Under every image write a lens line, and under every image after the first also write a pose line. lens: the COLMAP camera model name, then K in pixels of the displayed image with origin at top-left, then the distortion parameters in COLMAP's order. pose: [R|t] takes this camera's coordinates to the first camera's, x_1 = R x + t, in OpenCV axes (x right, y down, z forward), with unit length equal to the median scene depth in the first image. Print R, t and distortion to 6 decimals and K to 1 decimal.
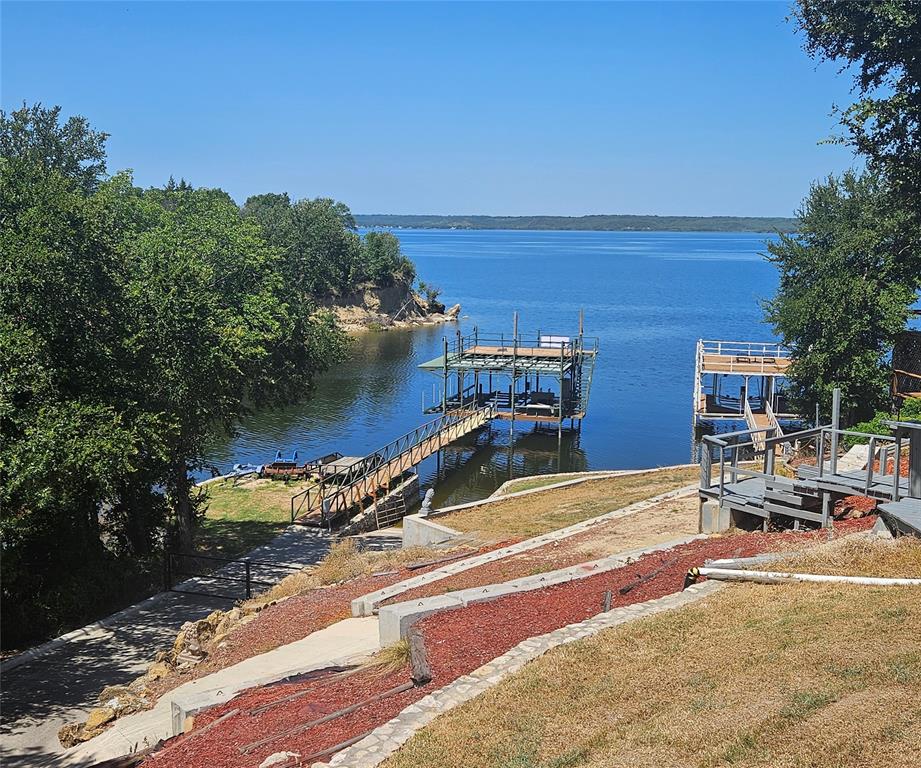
lens RADIAL K [[1096.8, 0, 460.5], [0, 1096.8, 384.0], [0, 0, 1]] dist [0.135901, -0.013061]
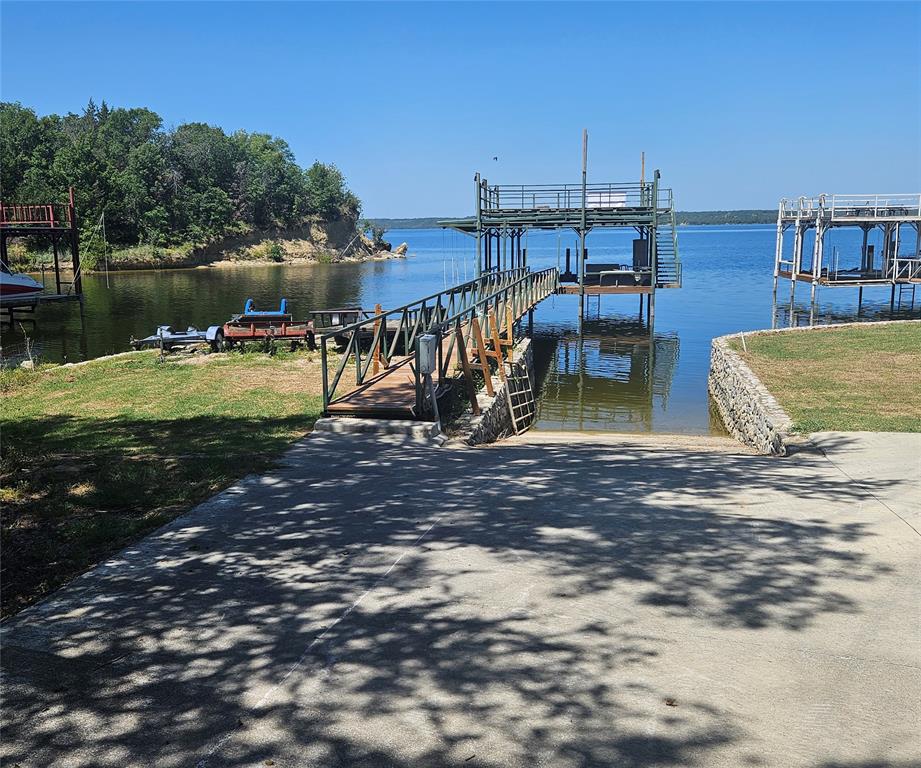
lens RADIAL K [[853.9, 0, 460.5], [0, 853.9, 384.0], [0, 0, 1]] dist [0.079892, -0.008710]
pose [[0.992964, -0.039088, 0.111781, -0.091013], [0.036178, 0.998955, 0.027945, 0.072444], [-0.112756, -0.023705, 0.993340, 0.474707]]
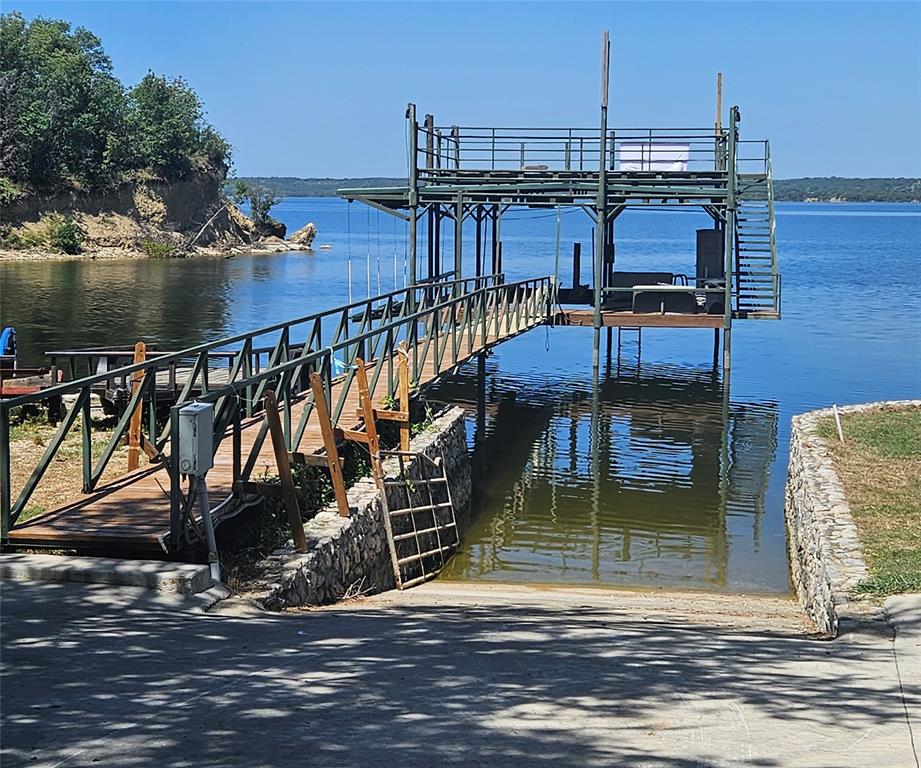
lens RADIAL K [[1587.2, 0, 460.5], [0, 1587.2, 384.0], [0, 0, 1]] dist [0.078626, 0.055160]
pose [[0.990865, -0.013044, 0.134227, -0.073152], [0.017867, 0.999235, -0.034785, 0.071589], [-0.133670, 0.036866, 0.990340, 0.469646]]
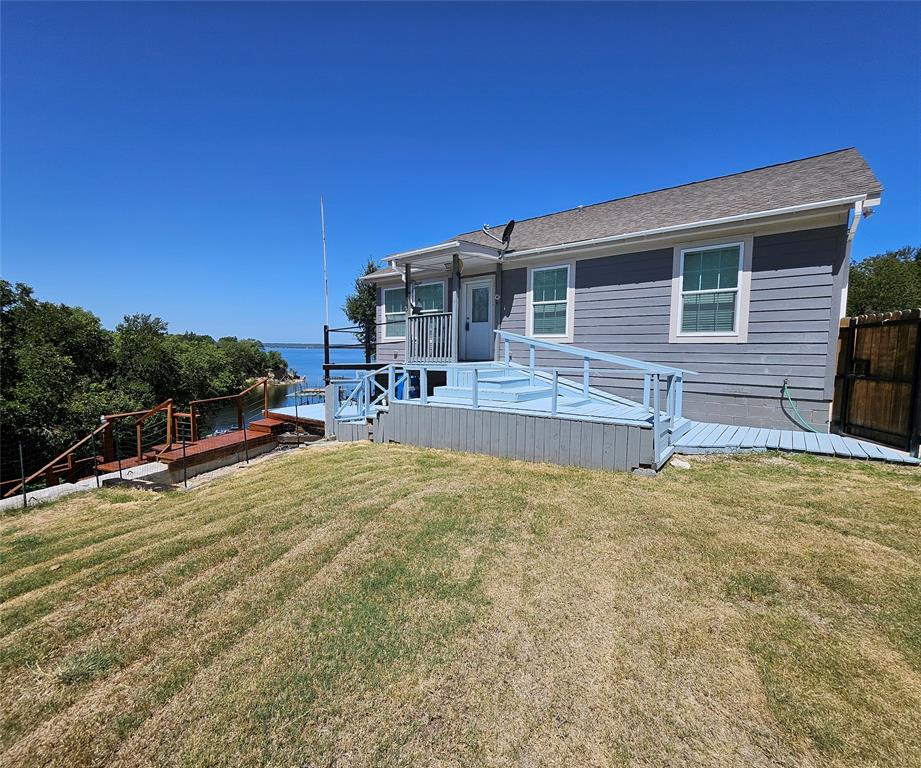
lens RADIAL K [[390.3, 0, 460.5], [0, 390.3, 384.0], [0, 0, 1]] dist [0.002262, 0.000250]
pose [[0.935121, -0.025992, 0.353374, 0.035149], [0.043401, 0.998198, -0.041429, 0.017753], [-0.351661, 0.054077, 0.934564, -0.184140]]
